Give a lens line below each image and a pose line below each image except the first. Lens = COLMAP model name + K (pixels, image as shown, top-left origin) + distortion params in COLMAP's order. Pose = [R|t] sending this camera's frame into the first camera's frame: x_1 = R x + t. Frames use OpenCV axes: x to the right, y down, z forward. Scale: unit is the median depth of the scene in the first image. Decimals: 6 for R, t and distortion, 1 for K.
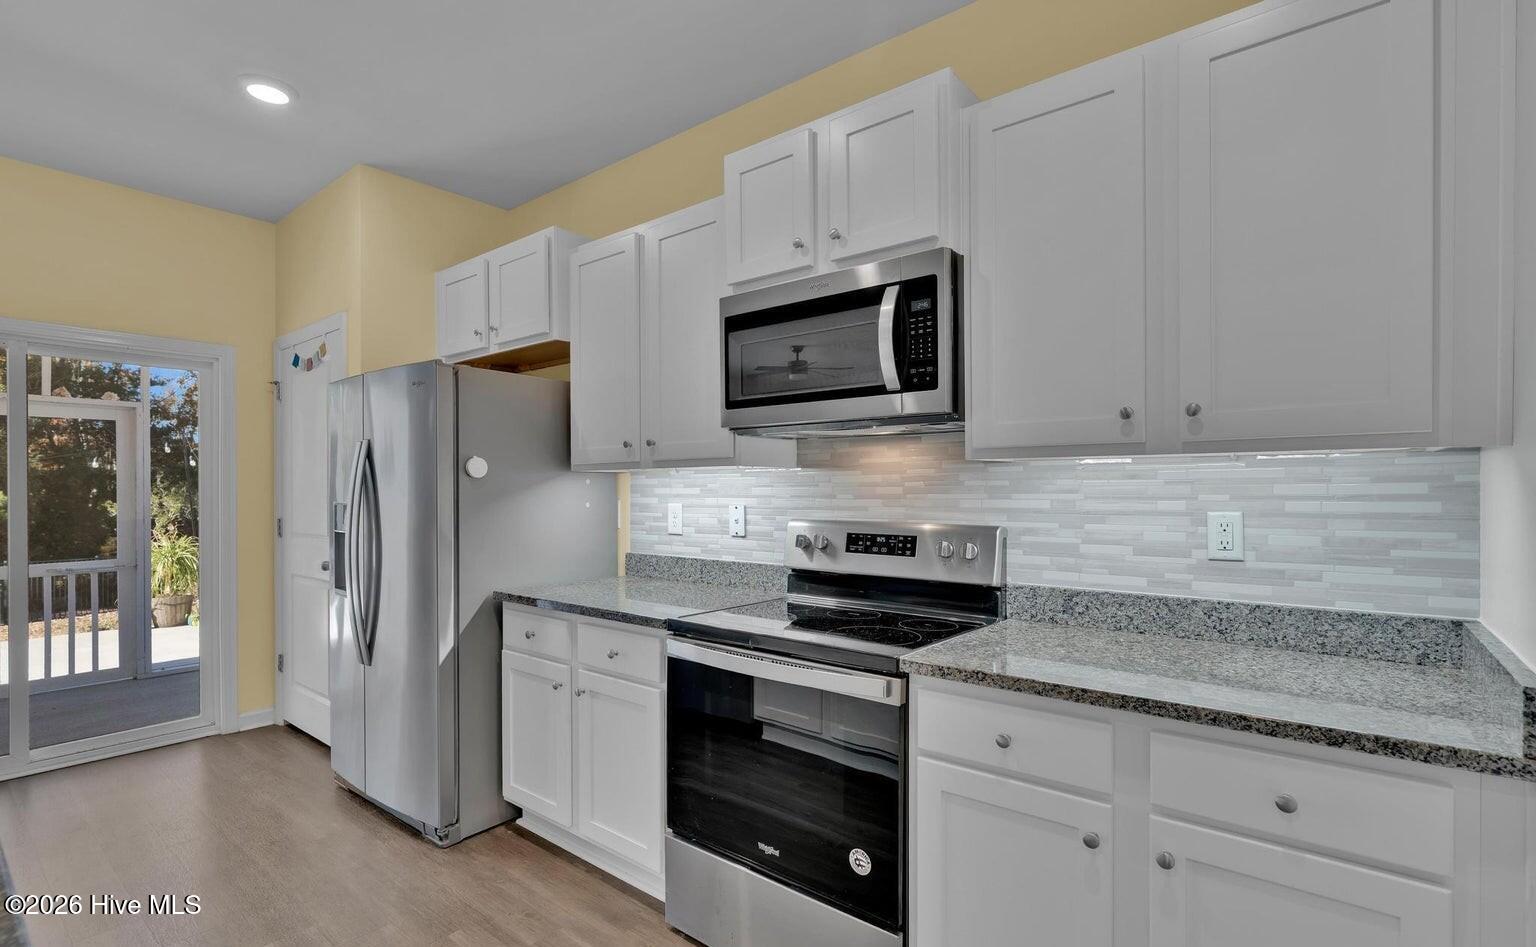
lens RADIAL K [[707.3, 0, 765.2], [0, 707.3, 483.0], [0, 0, 1]] dist [-0.004460, -0.000244]
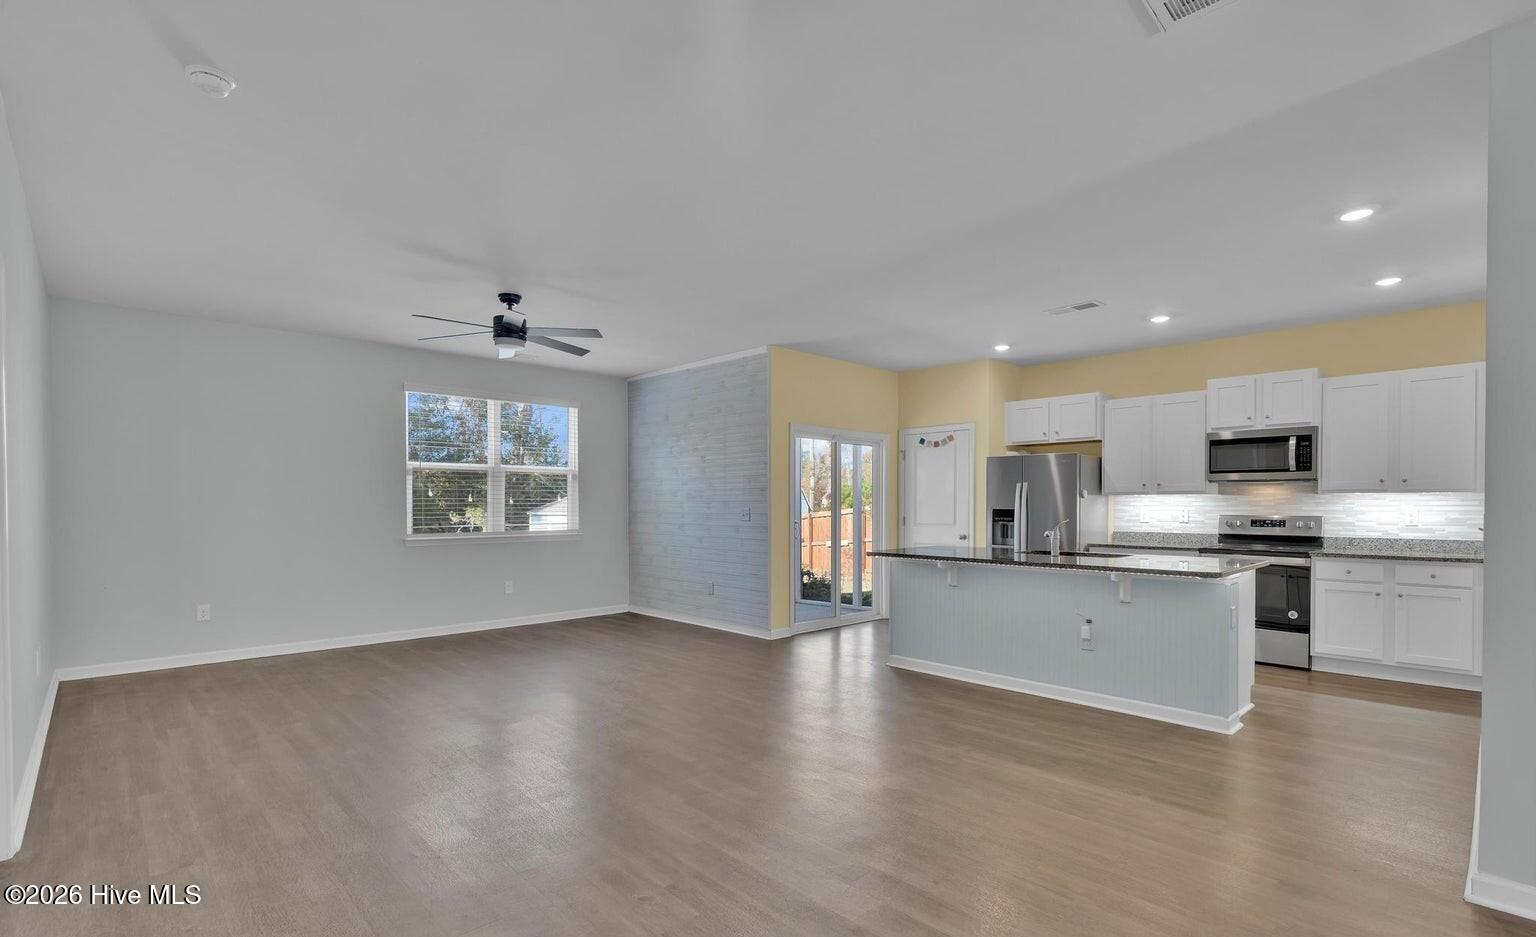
lens RADIAL K [[708.0, 0, 784.7], [0, 708.0, 507.1], [0, 0, 1]] dist [-0.000998, 0.000176]
pose [[0.995405, 0.002807, -0.095713, -1.534479], [-0.001437, 0.999896, 0.014380, -0.012697], [0.095743, -0.014176, 0.995305, -2.019050]]
